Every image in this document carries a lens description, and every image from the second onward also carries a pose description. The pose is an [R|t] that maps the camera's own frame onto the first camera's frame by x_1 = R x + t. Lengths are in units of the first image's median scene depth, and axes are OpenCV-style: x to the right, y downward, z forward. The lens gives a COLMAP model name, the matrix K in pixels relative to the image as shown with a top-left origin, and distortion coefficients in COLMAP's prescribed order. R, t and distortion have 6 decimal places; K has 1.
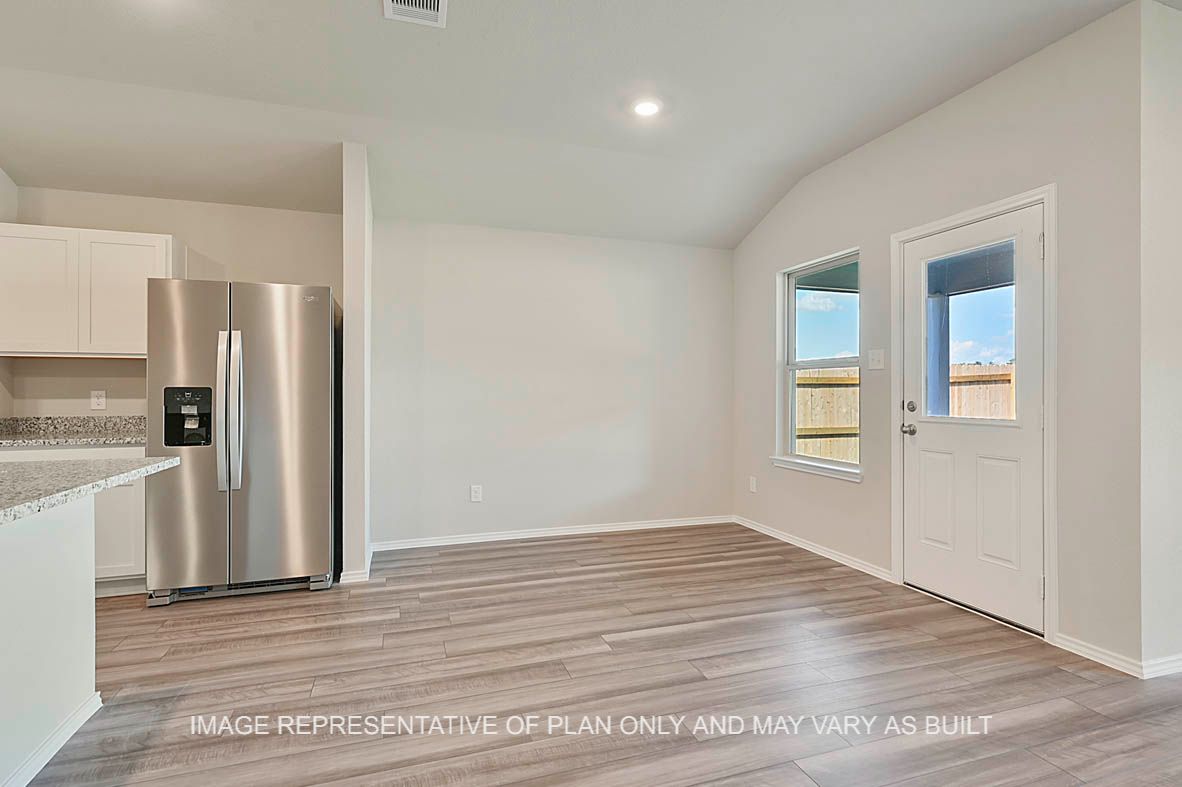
lens RADIAL K [[597.5, 0, 596.5], [0, 597.5, 386.3], [0, 0, 1]] dist [-0.002067, 0.003342]
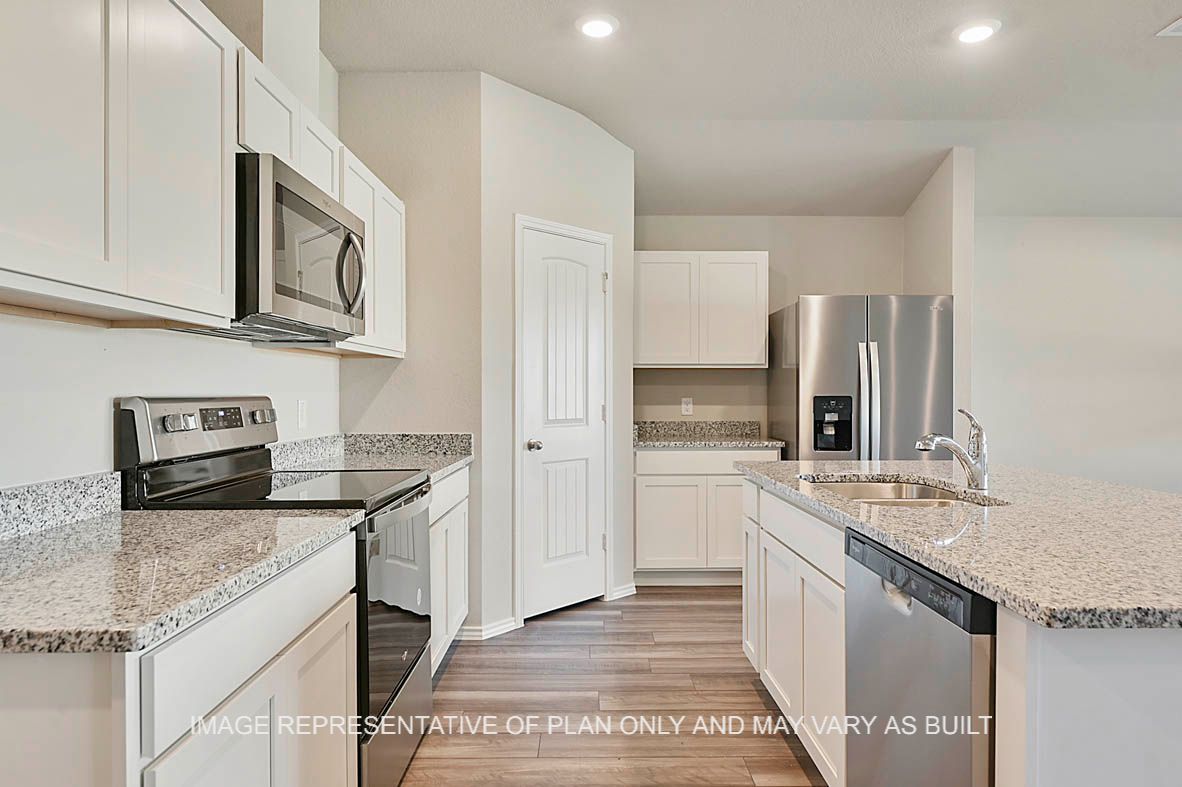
lens RADIAL K [[726.0, 0, 589.4], [0, 726.0, 384.1], [0, 0, 1]] dist [0.010121, 0.000439]
pose [[0.950581, -0.000317, -0.310476, -0.691973], [-0.002263, 0.999966, -0.007950, -0.007749], [0.310468, 0.008260, 0.950548, -0.364309]]
